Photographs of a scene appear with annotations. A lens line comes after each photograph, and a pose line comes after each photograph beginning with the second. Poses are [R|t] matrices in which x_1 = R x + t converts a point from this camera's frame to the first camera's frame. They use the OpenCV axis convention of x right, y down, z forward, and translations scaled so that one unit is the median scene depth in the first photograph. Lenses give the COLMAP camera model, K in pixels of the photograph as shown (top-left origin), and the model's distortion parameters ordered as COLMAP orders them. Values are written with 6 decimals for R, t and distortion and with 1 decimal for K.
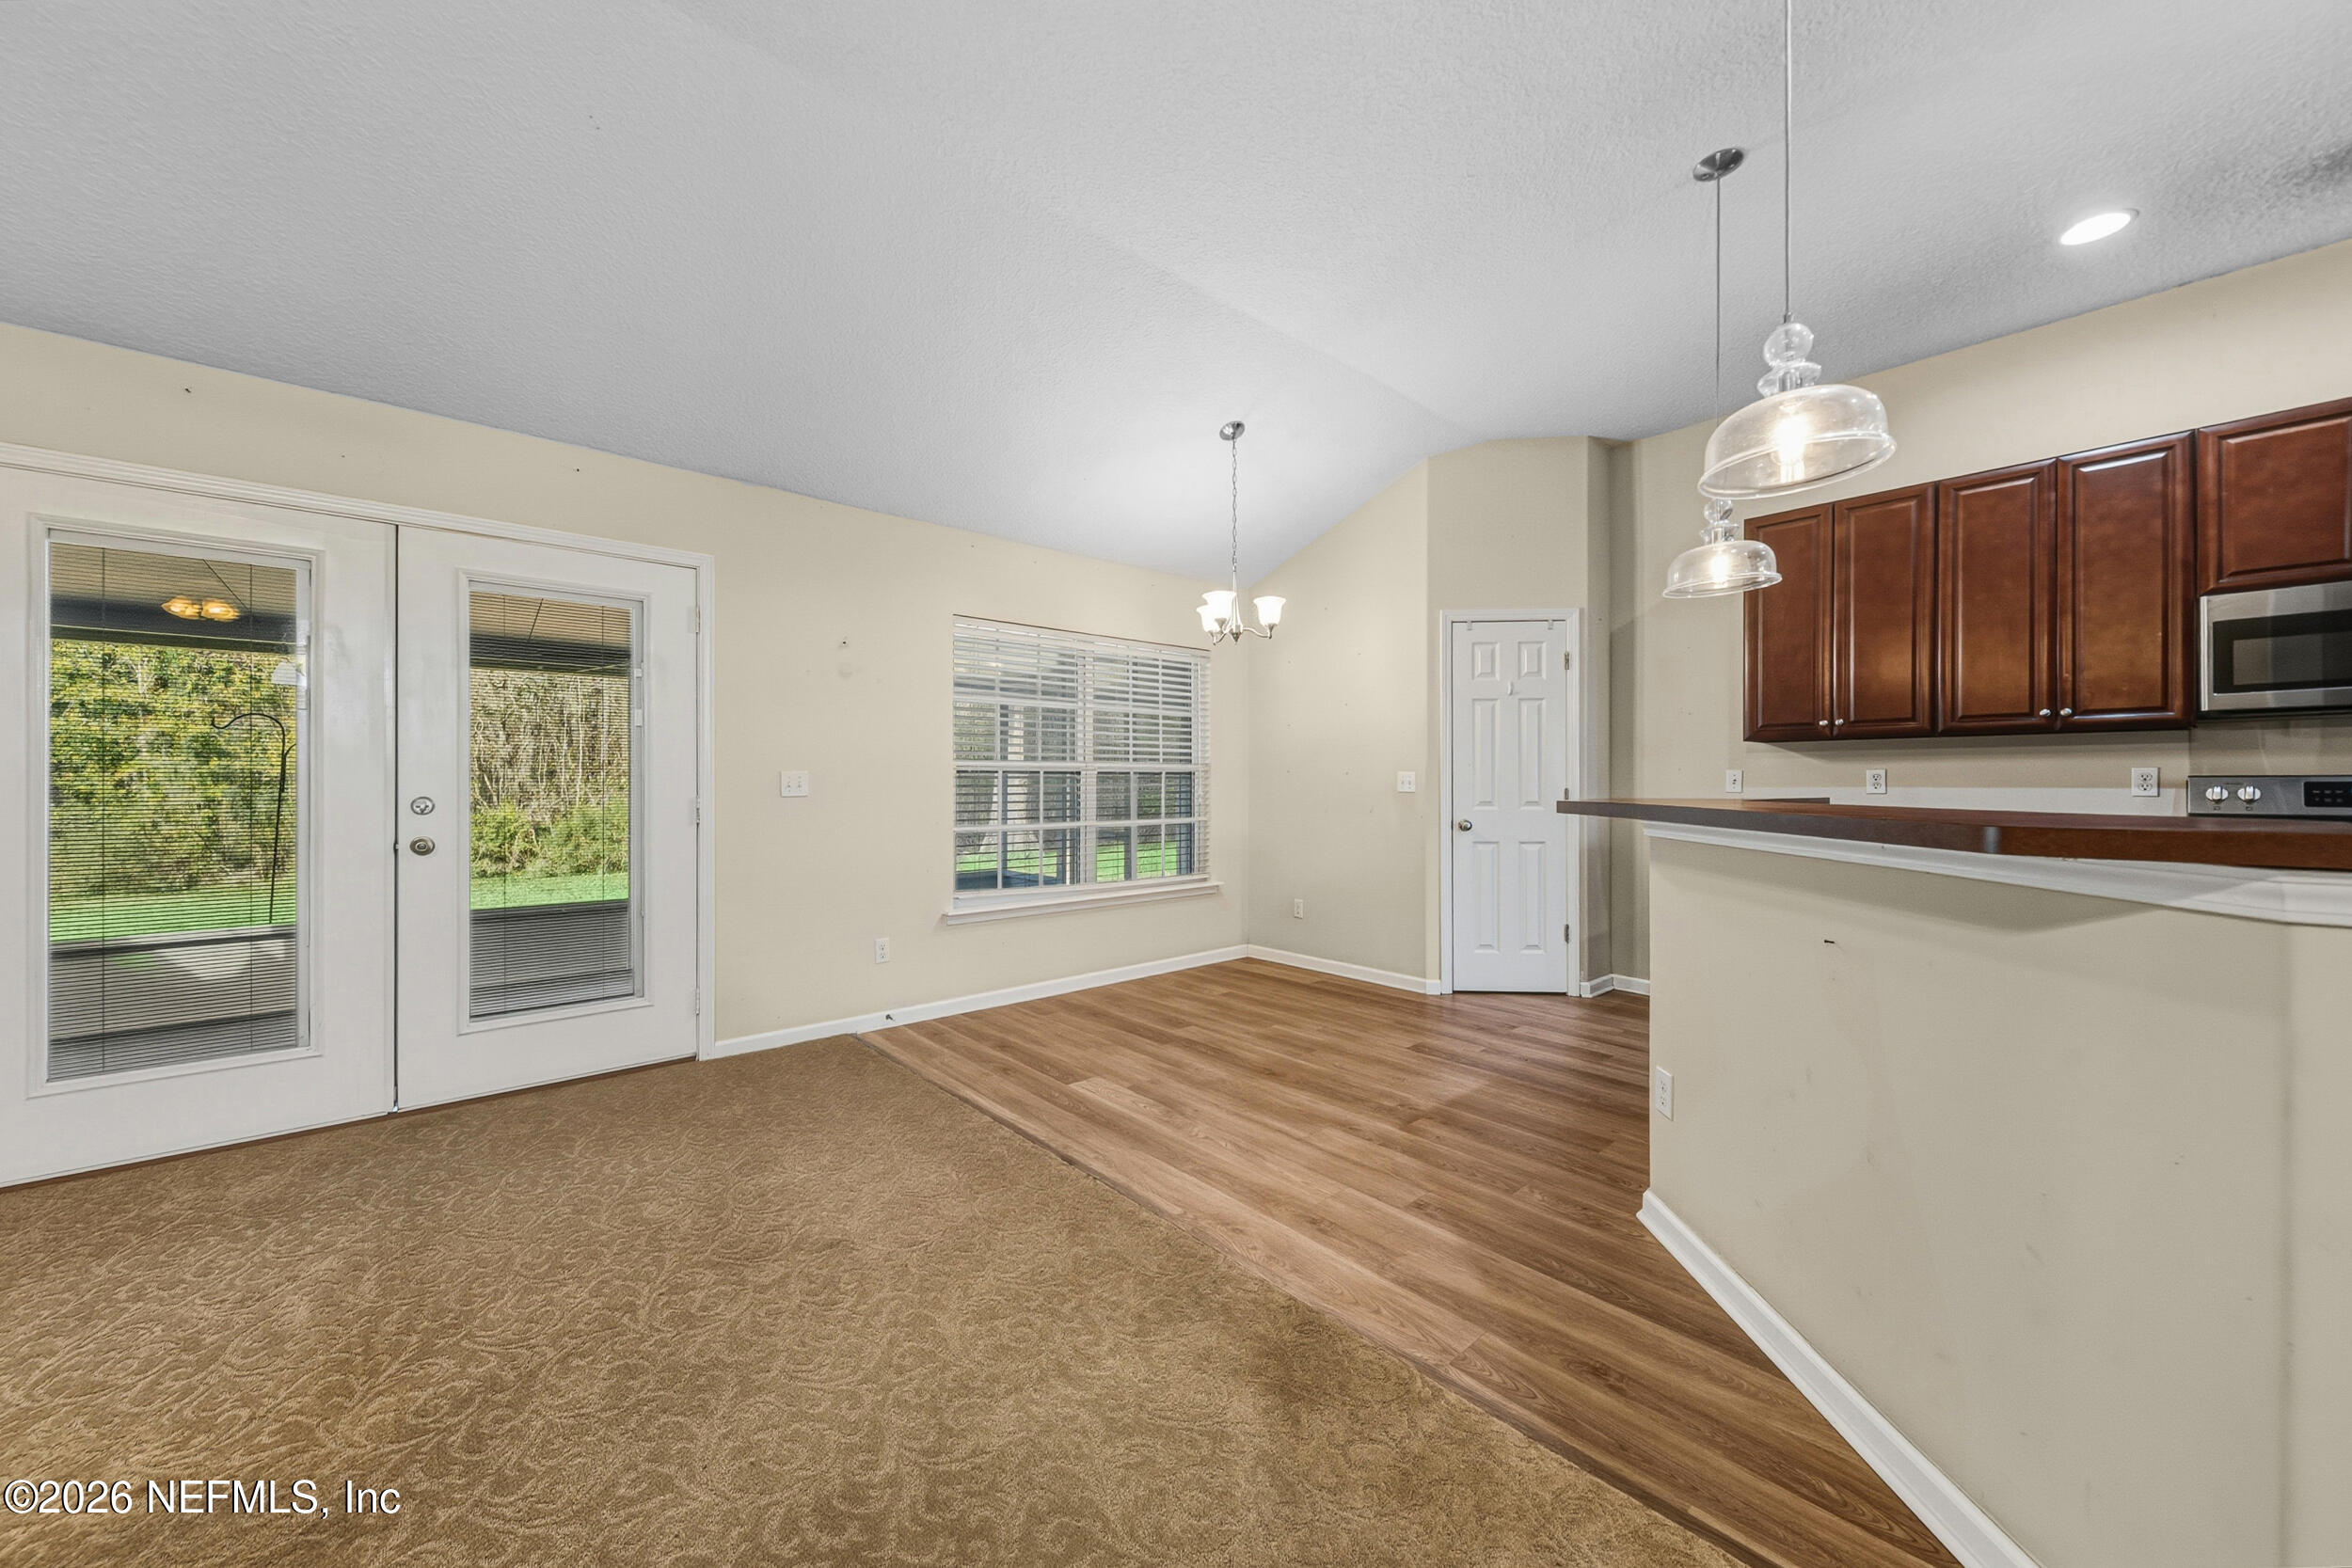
lens RADIAL K [[836.0, 0, 1170.2], [0, 836.0, 783.9], [0, 0, 1]] dist [-0.002911, -0.000028]
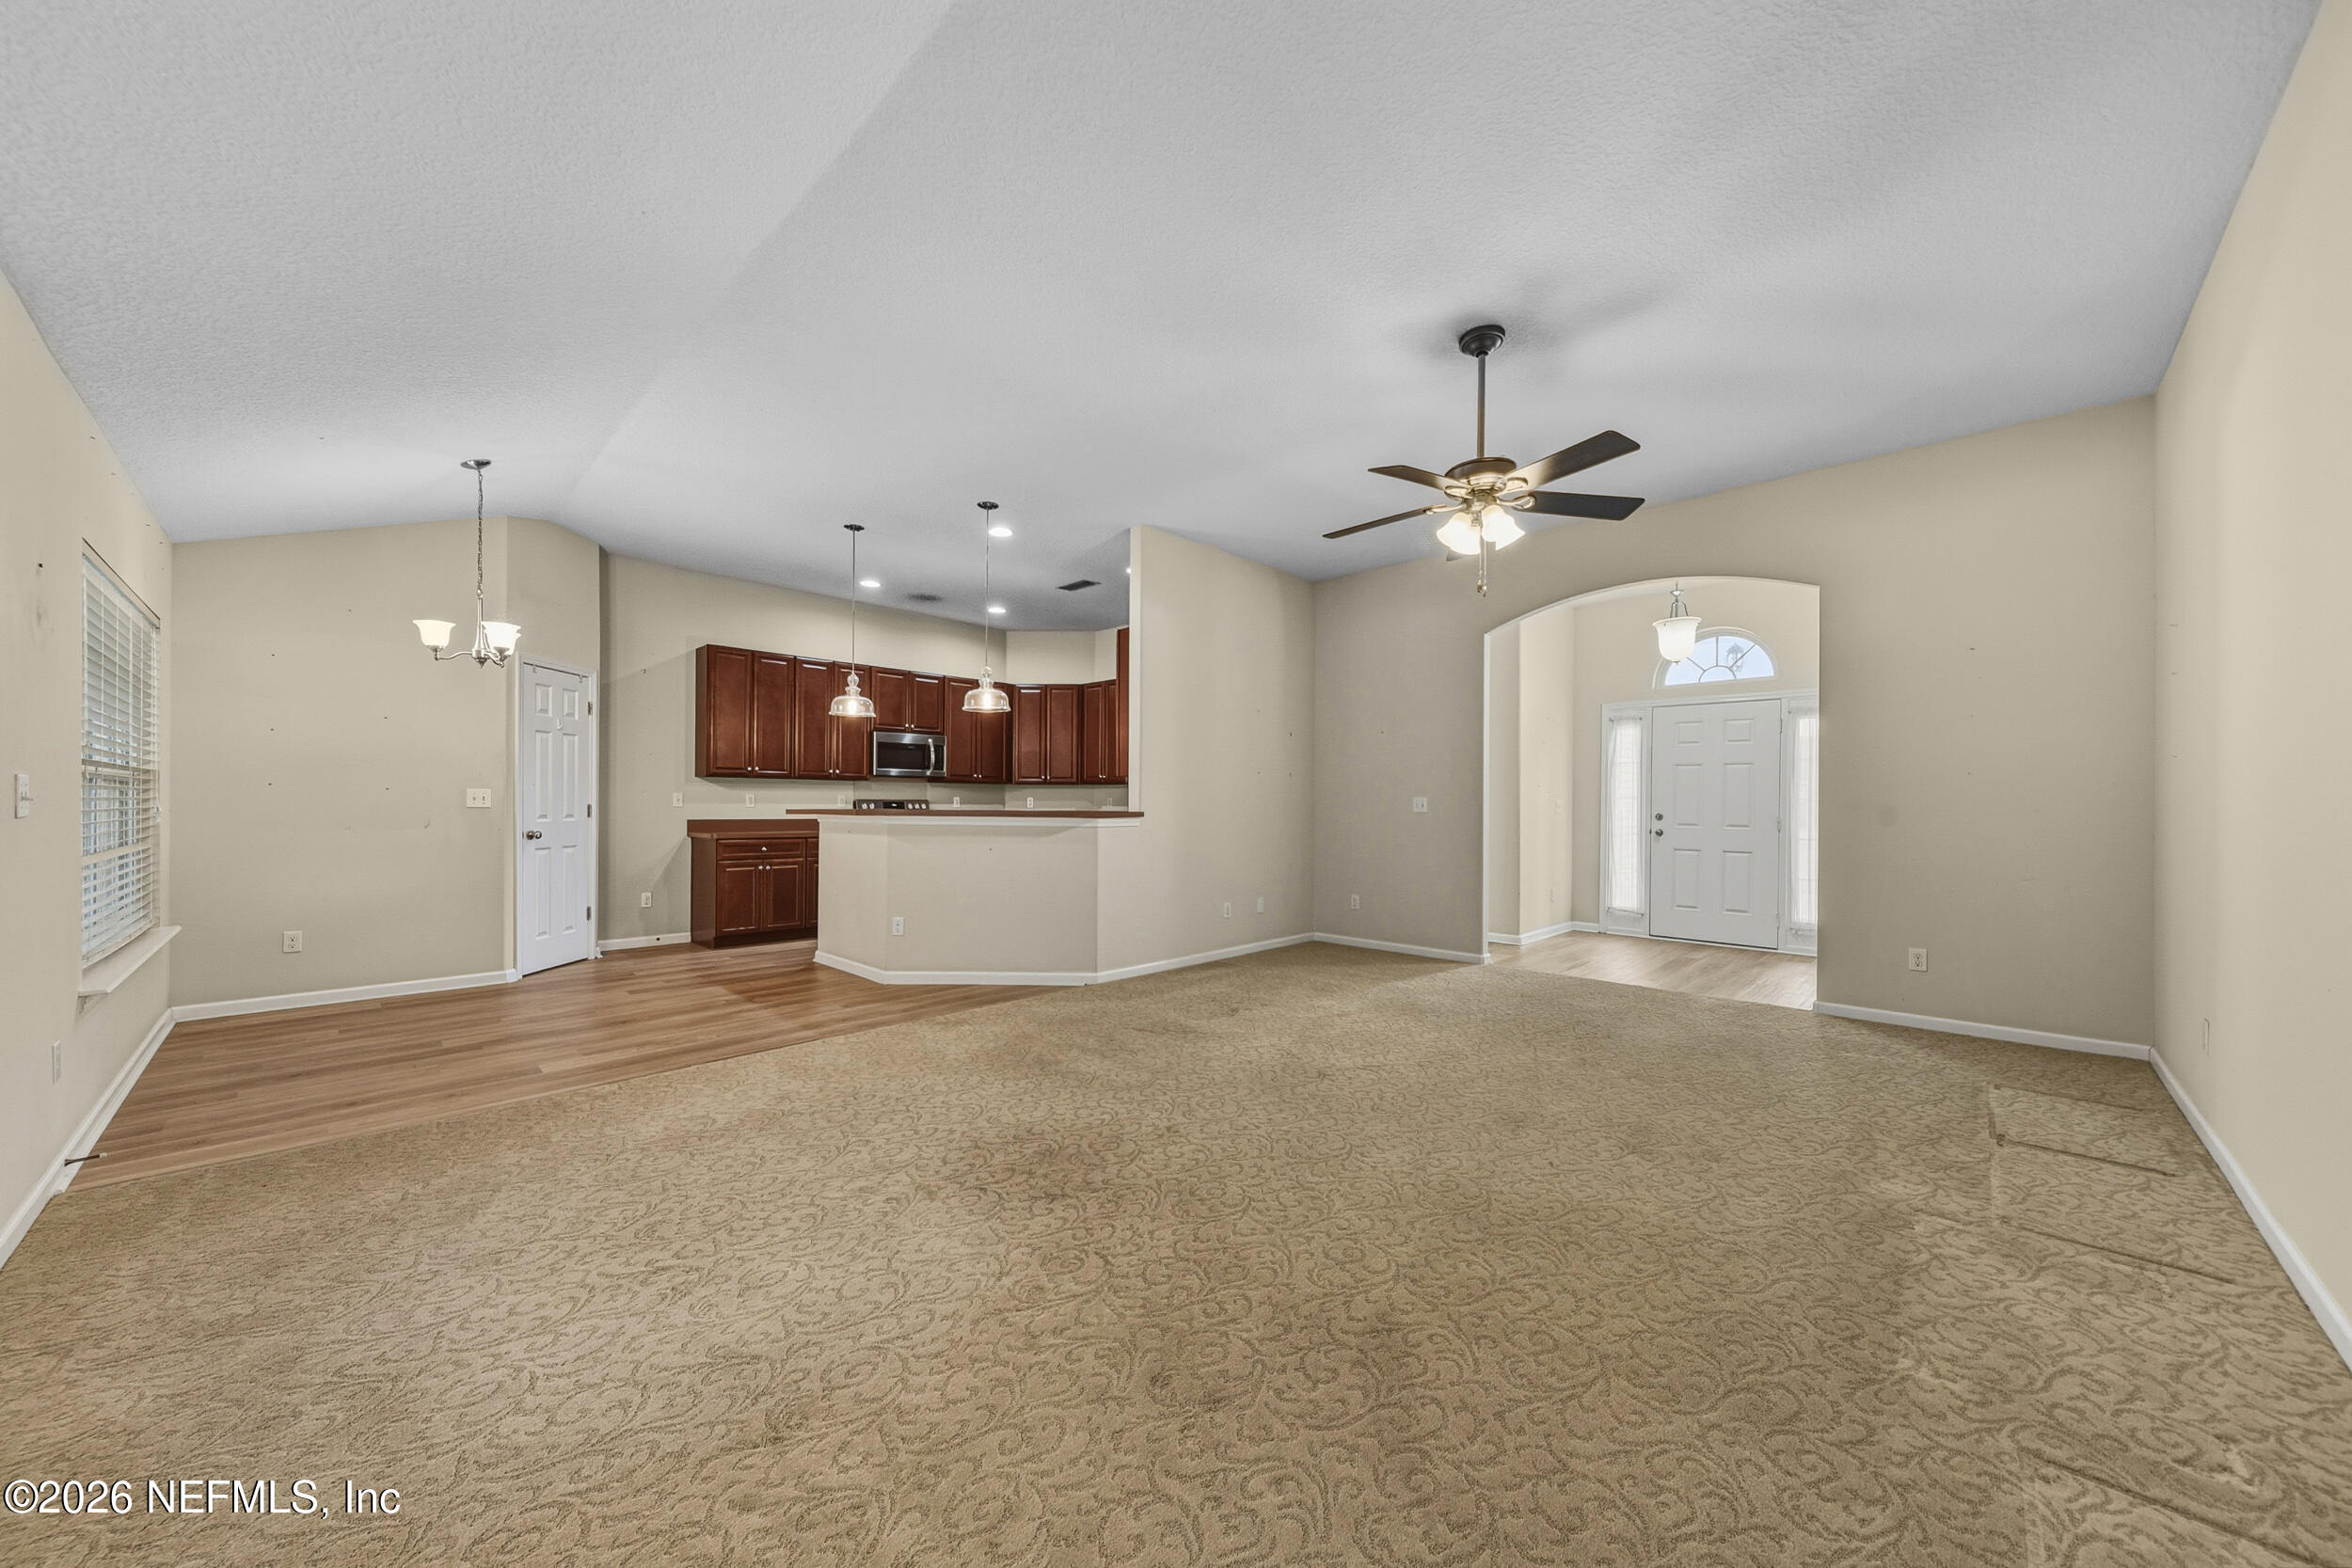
lens RADIAL K [[816.2, 0, 1159.9], [0, 816.2, 807.3], [0, 0, 1]] dist [-0.000499, -0.000012]
pose [[-0.081141, -0.003561, 0.996696, -1.041129], [-0.006509, 0.999974, 0.003042, 0.000651], [-0.996681, -0.006241, -0.081162, 0.229267]]
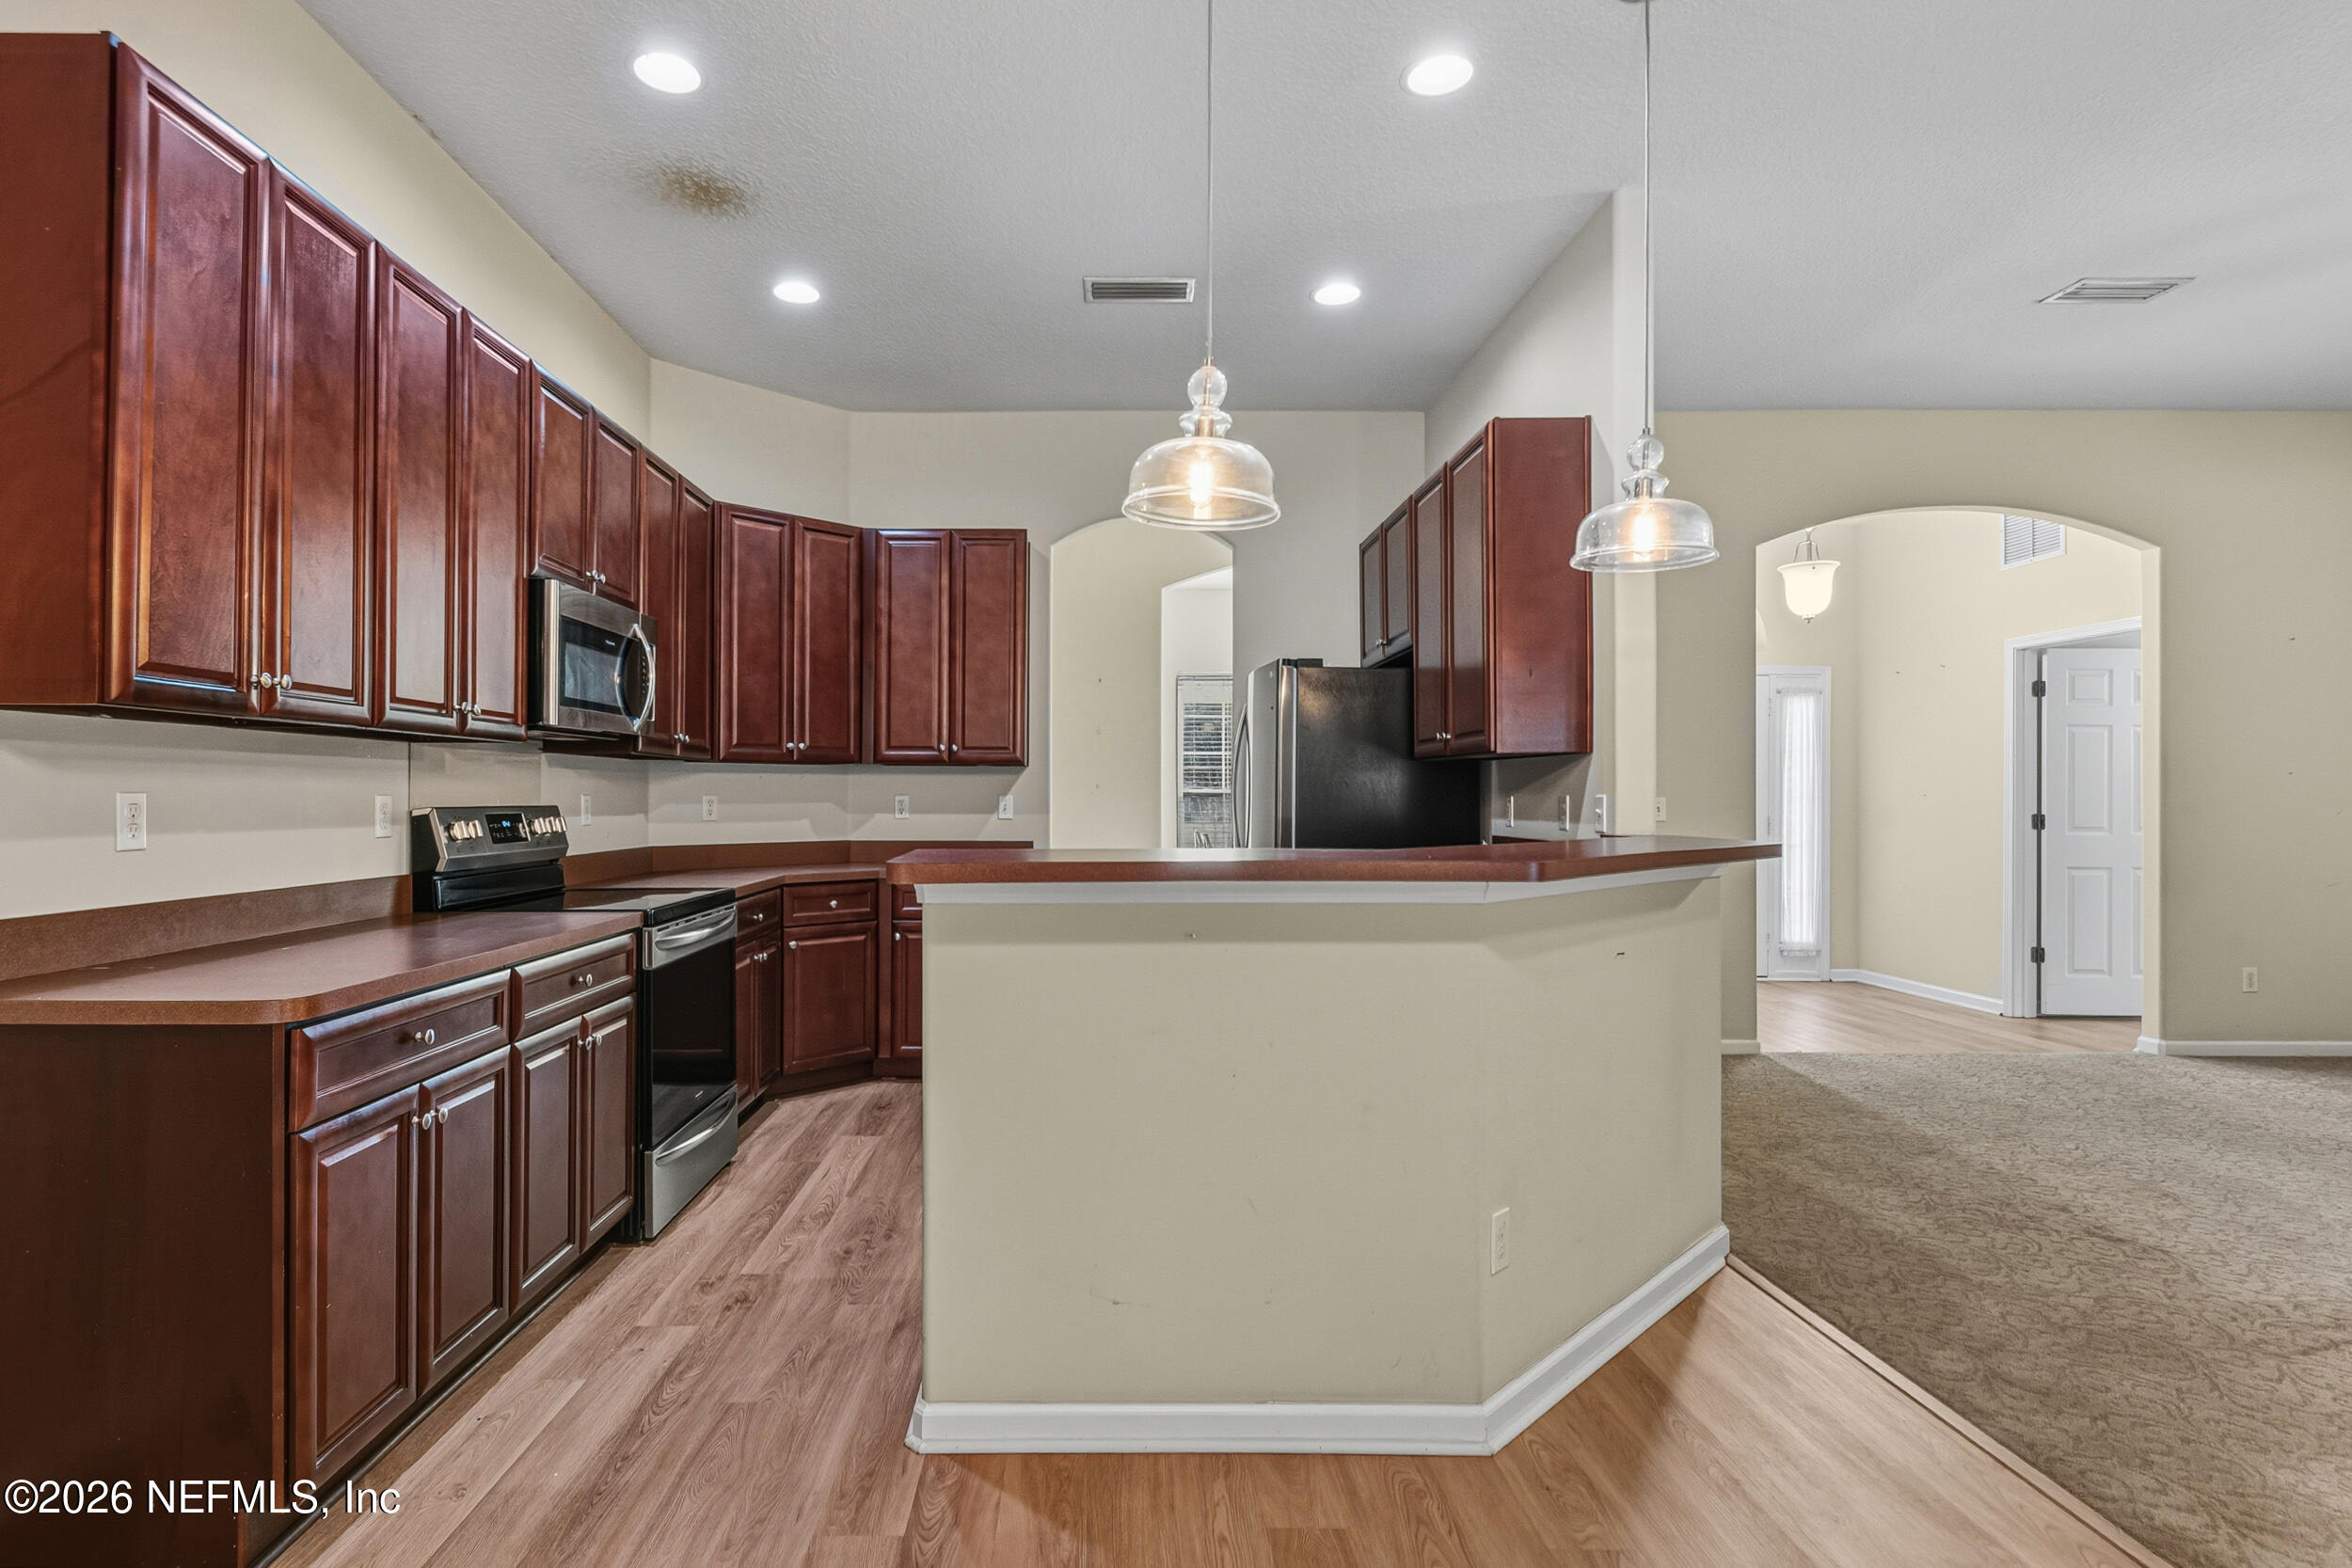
lens RADIAL K [[1188.5, 0, 1109.4], [0, 1188.5, 797.6], [0, 0, 1]] dist [0.002208, 0.000259]
pose [[-0.759613, 0.001160, 0.650375, 0.090530], [-0.000040, 0.999998, -0.001831, -0.014341], [-0.650376, -0.001417, -0.759611, 1.121223]]
